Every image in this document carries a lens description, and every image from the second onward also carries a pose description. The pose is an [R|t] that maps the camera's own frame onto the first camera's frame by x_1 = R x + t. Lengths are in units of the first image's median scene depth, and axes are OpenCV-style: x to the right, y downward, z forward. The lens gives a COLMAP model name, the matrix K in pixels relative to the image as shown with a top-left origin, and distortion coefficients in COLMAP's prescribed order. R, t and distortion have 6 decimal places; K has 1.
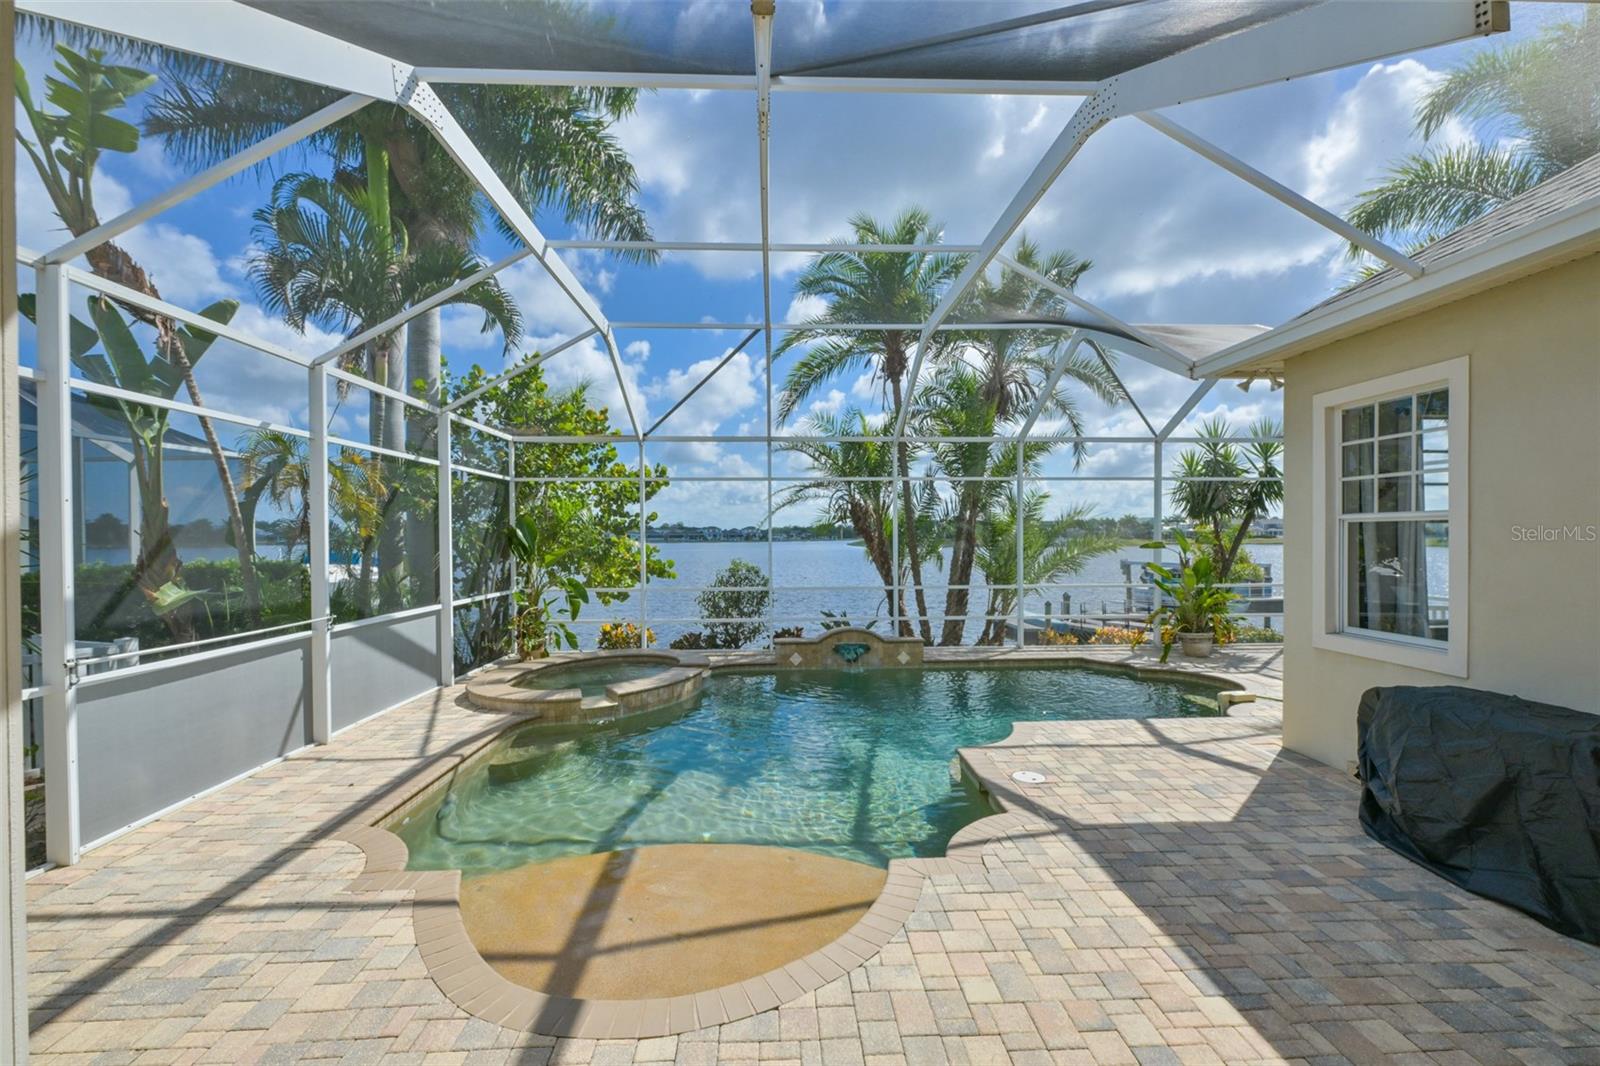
lens RADIAL K [[642.0, 0, 799.3], [0, 642.0, 545.1], [0, 0, 1]] dist [0.000586, 0.000048]
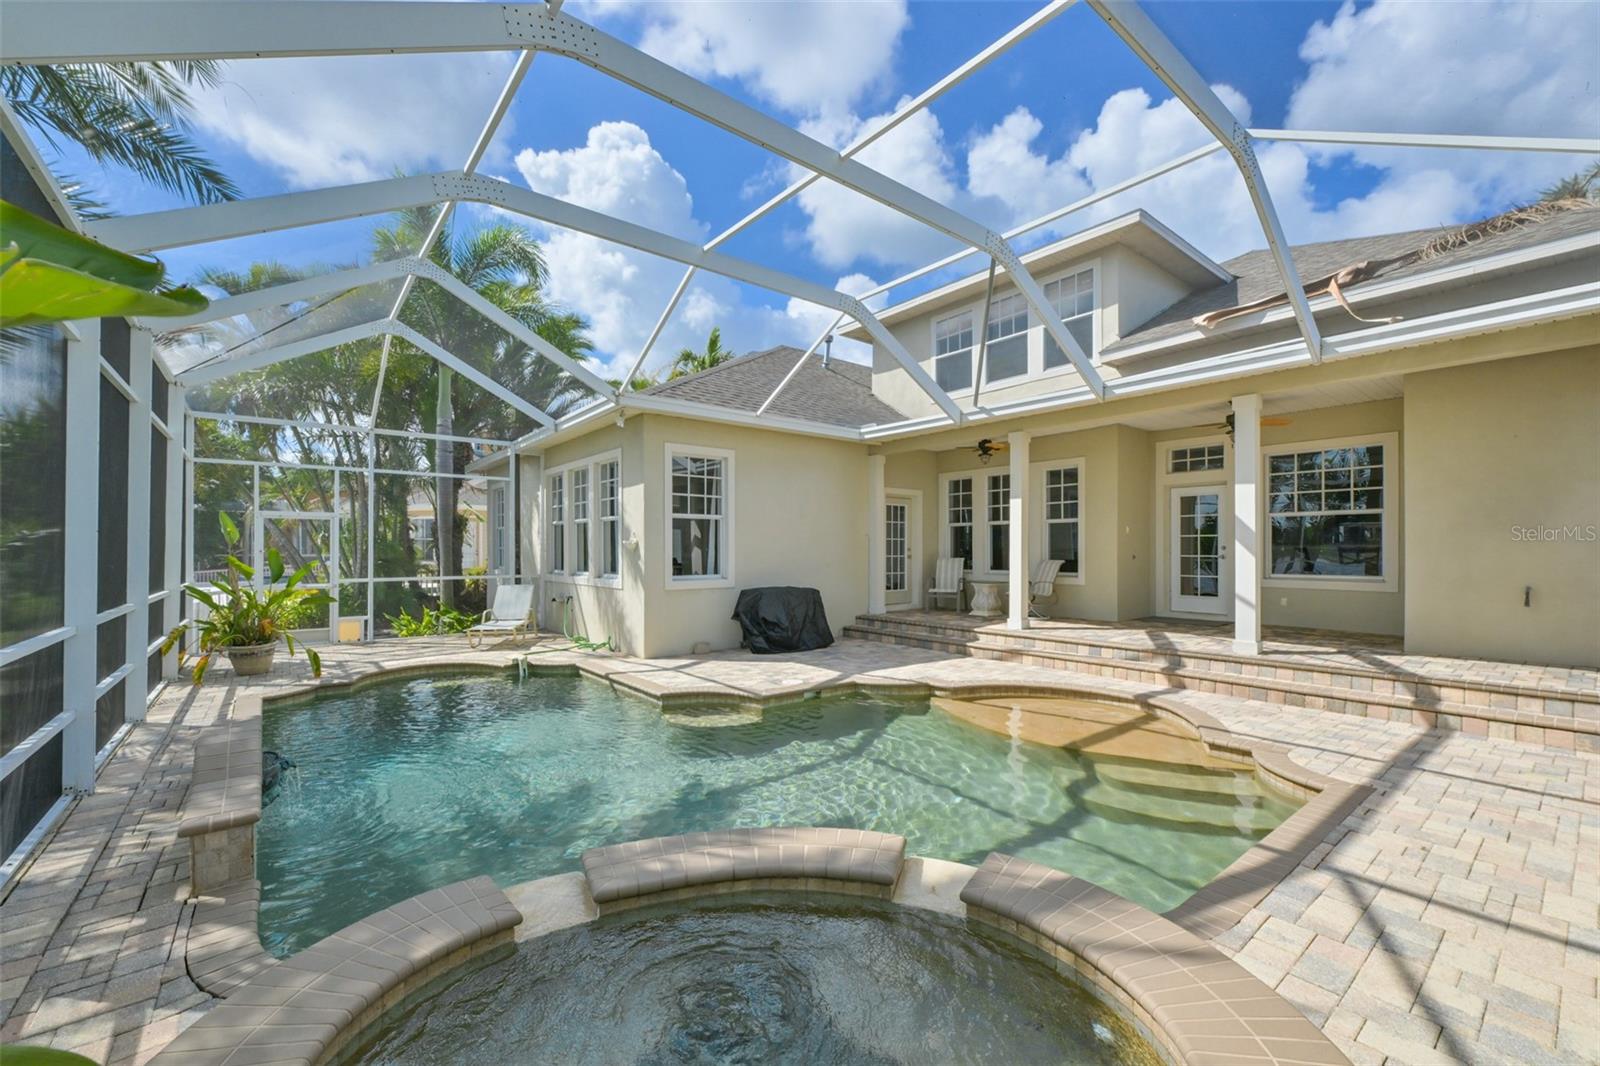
lens RADIAL K [[642.0, 0, 799.3], [0, 642.0, 545.1], [0, 0, 1]] dist [0.000586, 0.000048]
pose [[-0.596760, 0.004714, 0.802406, -0.764092], [0.008183, 0.999966, 0.000210, 0.060371], [-0.802378, 0.006691, -0.596778, 1.704963]]
